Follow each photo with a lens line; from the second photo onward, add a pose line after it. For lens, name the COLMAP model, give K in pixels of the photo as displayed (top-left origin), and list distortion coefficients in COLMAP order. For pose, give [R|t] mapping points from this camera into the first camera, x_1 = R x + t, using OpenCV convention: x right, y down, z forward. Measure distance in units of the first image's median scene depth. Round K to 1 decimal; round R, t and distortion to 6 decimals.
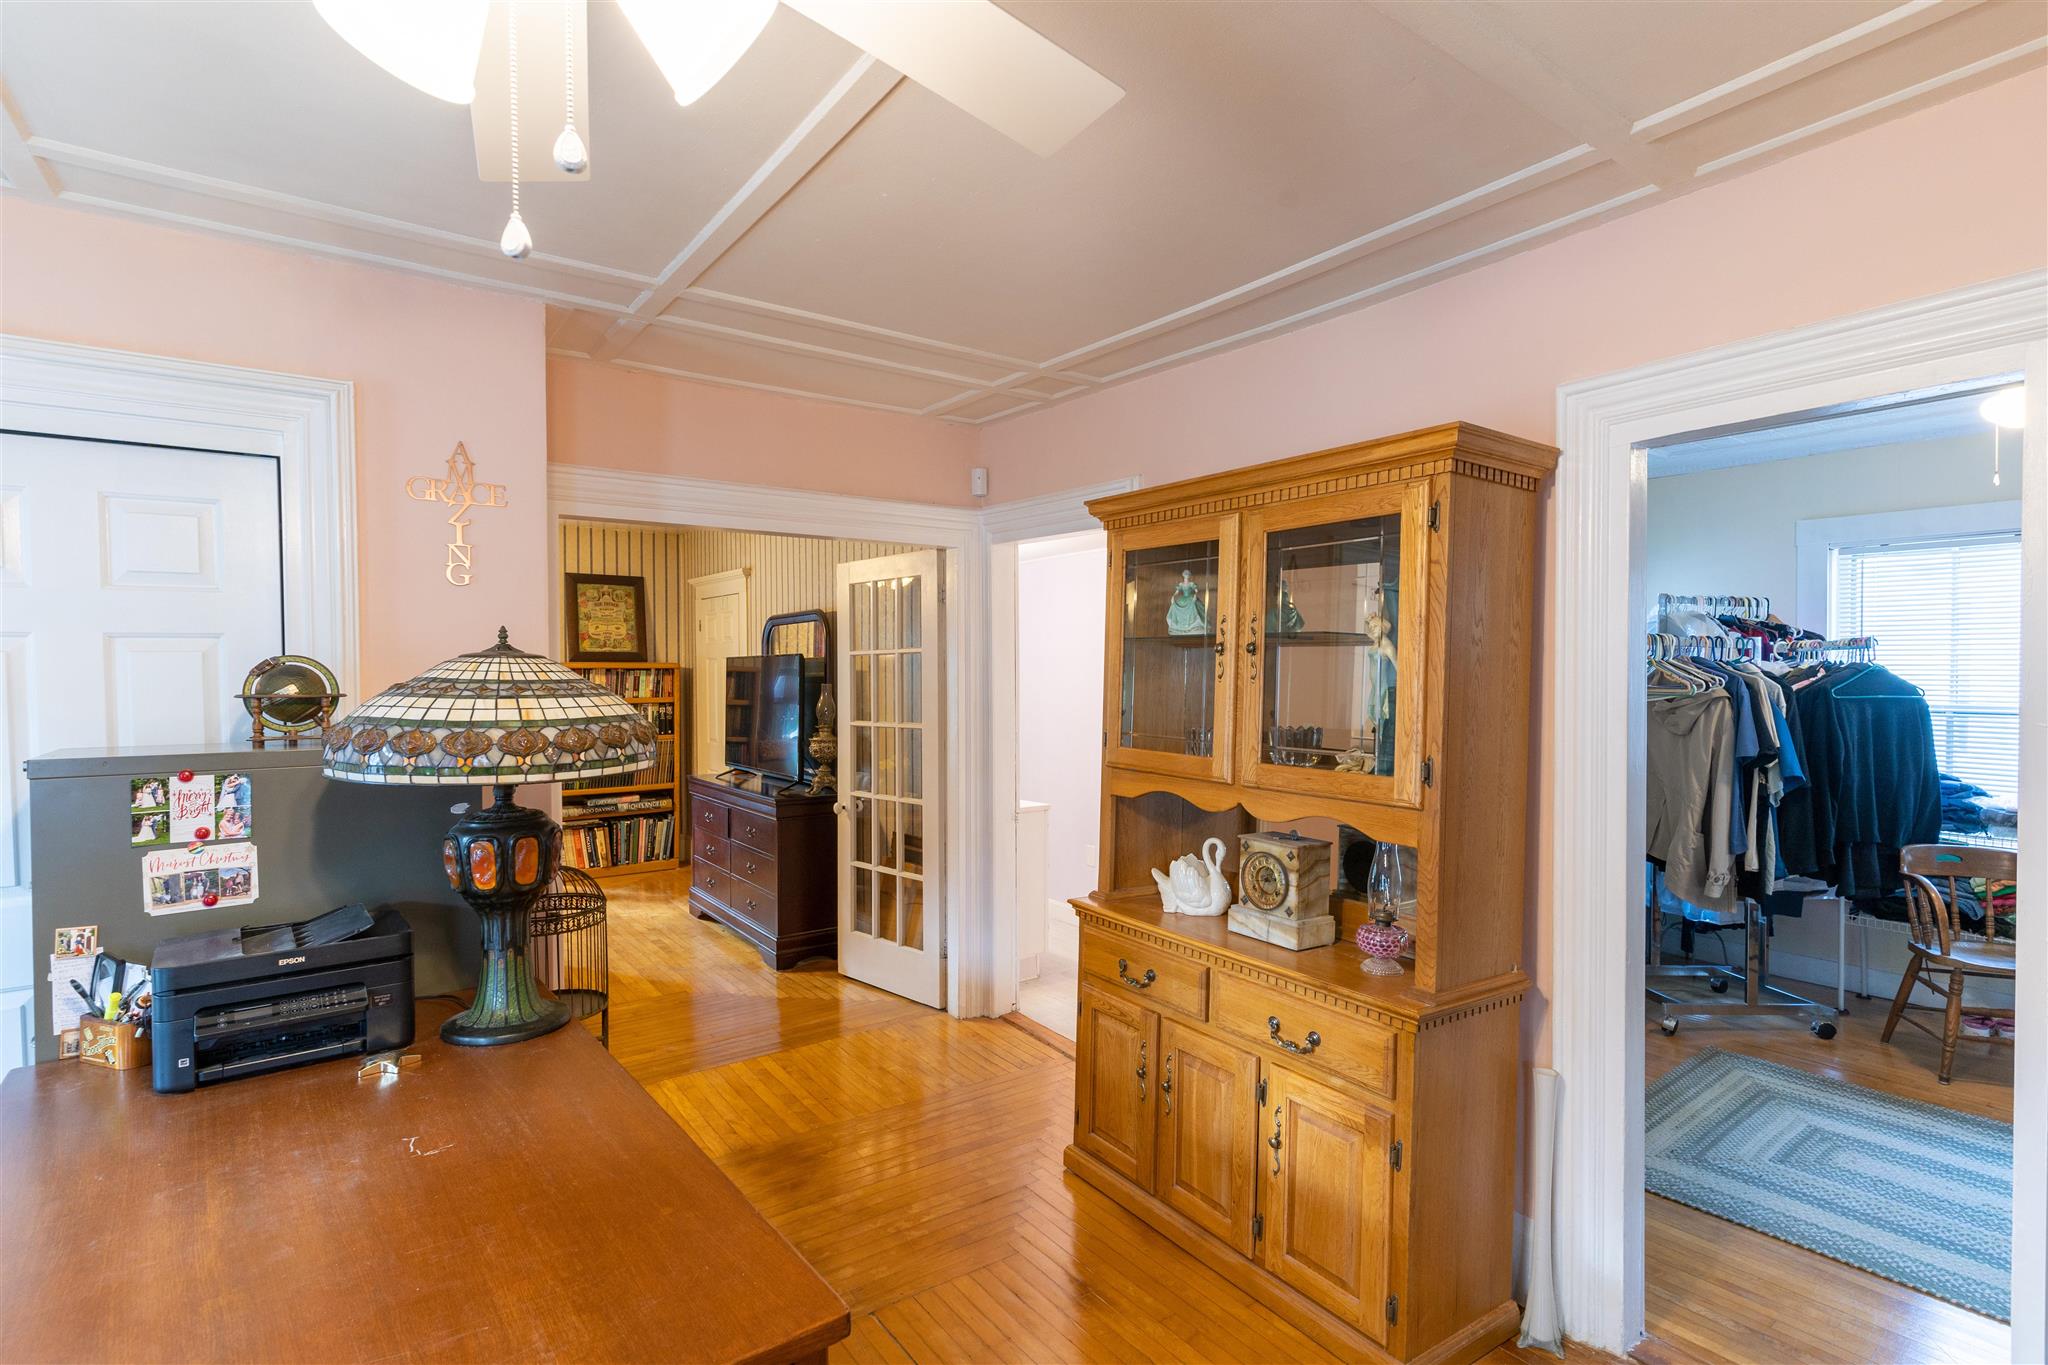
lens RADIAL K [[972.2, 0, 1024.0], [0, 972.2, 687.8], [0, 0, 1]] dist [0.003270, 0.000205]
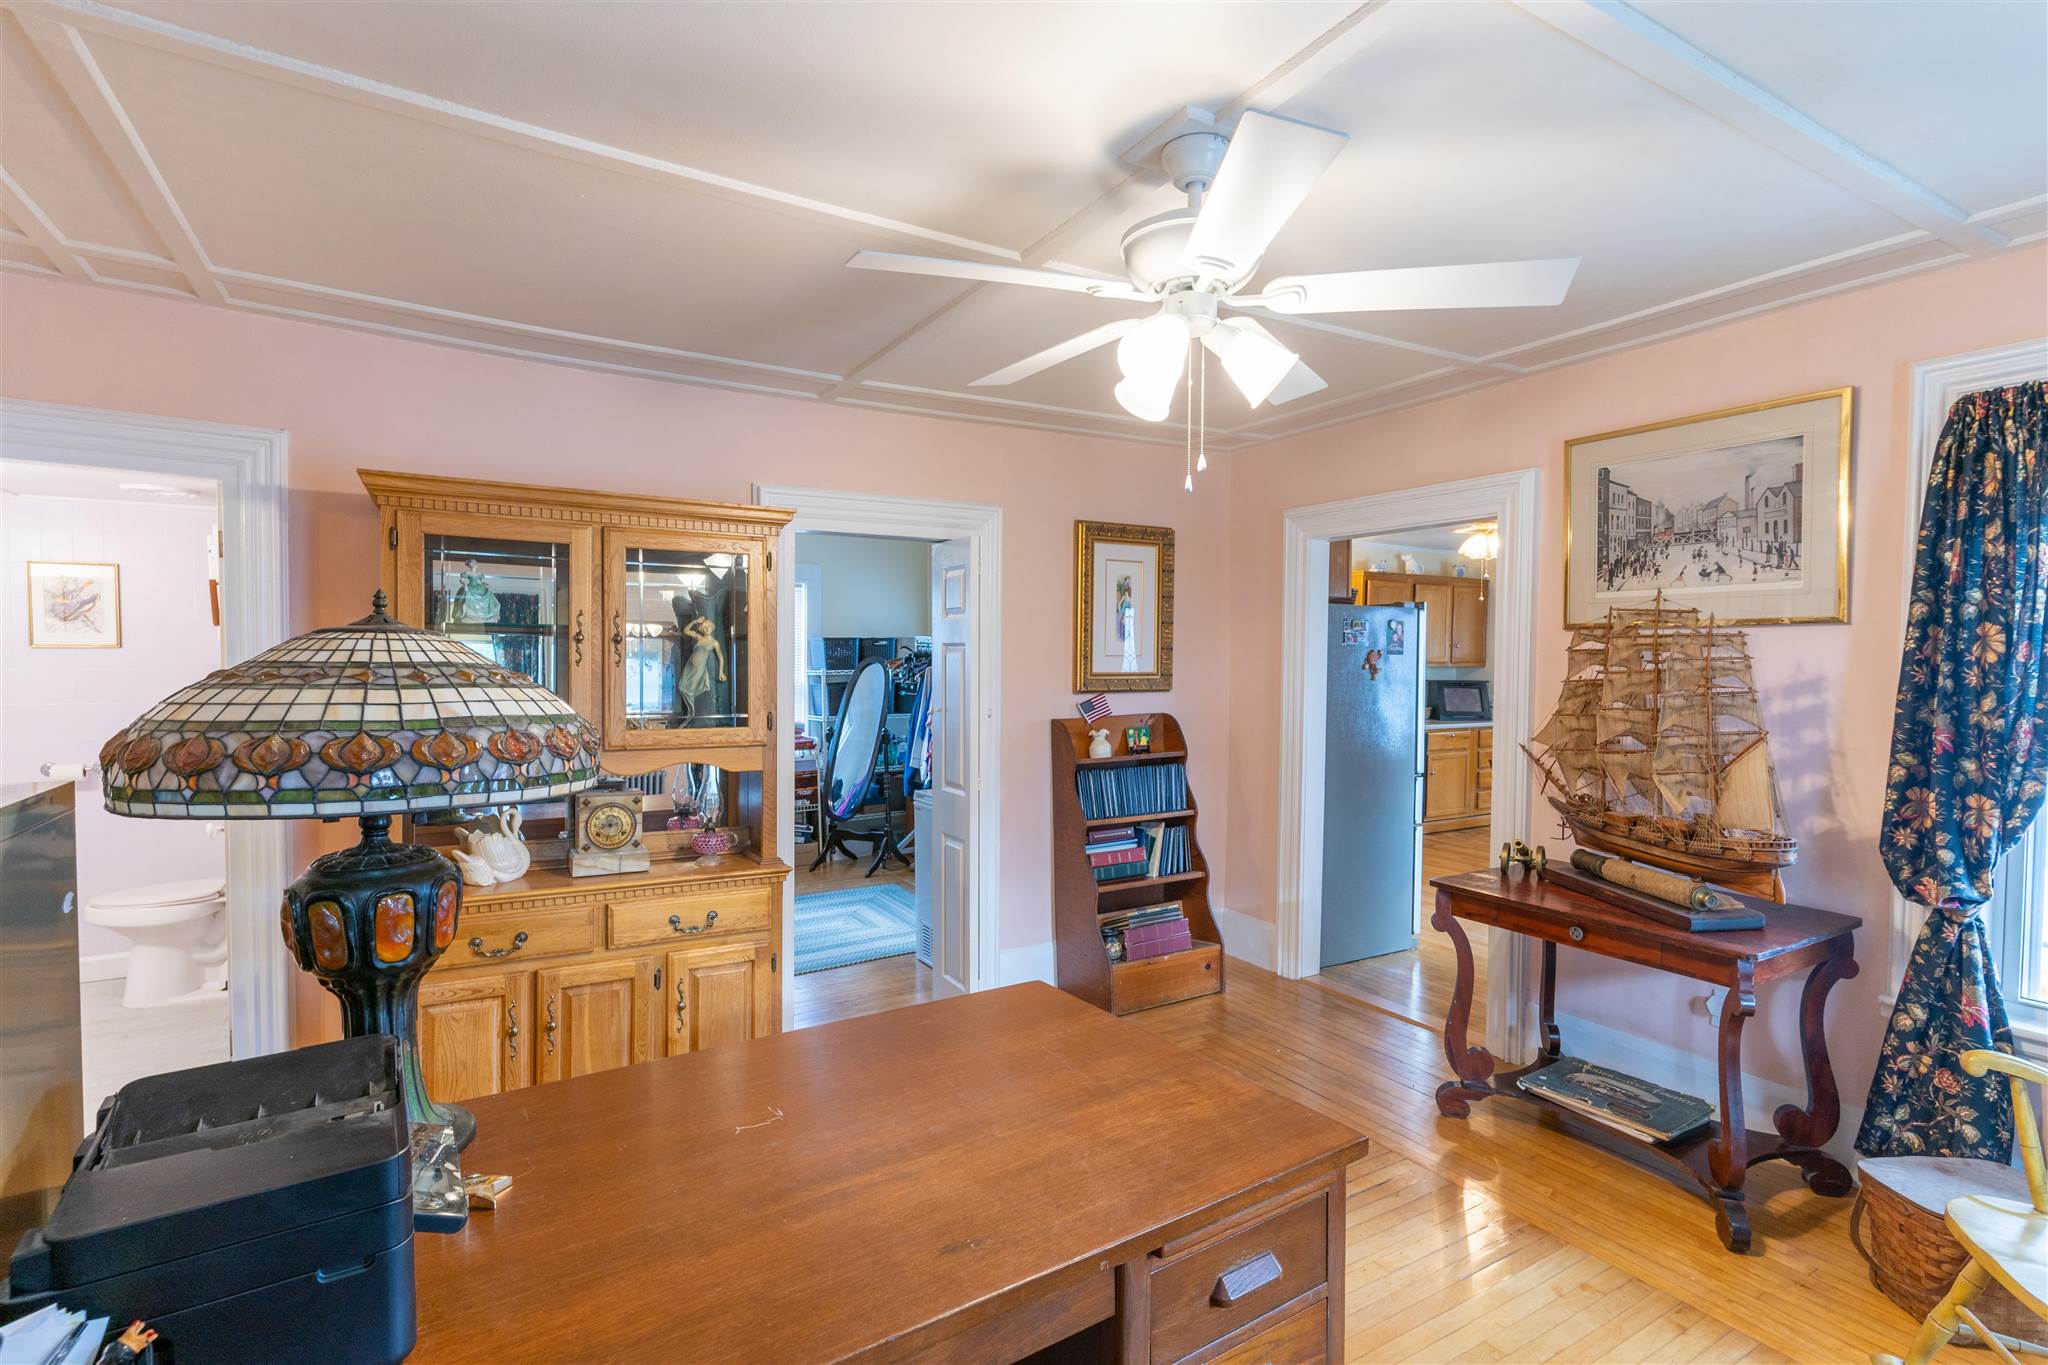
lens RADIAL K [[972.2, 0, 1024.0], [0, 972.2, 687.8], [0, 0, 1]] dist [0.003270, 0.000205]
pose [[0.104581, -0.022605, 0.994259, -1.198827], [0.009449, 0.999719, 0.021735, -0.000646], [-0.994471, 0.007121, 0.104765, 0.441809]]
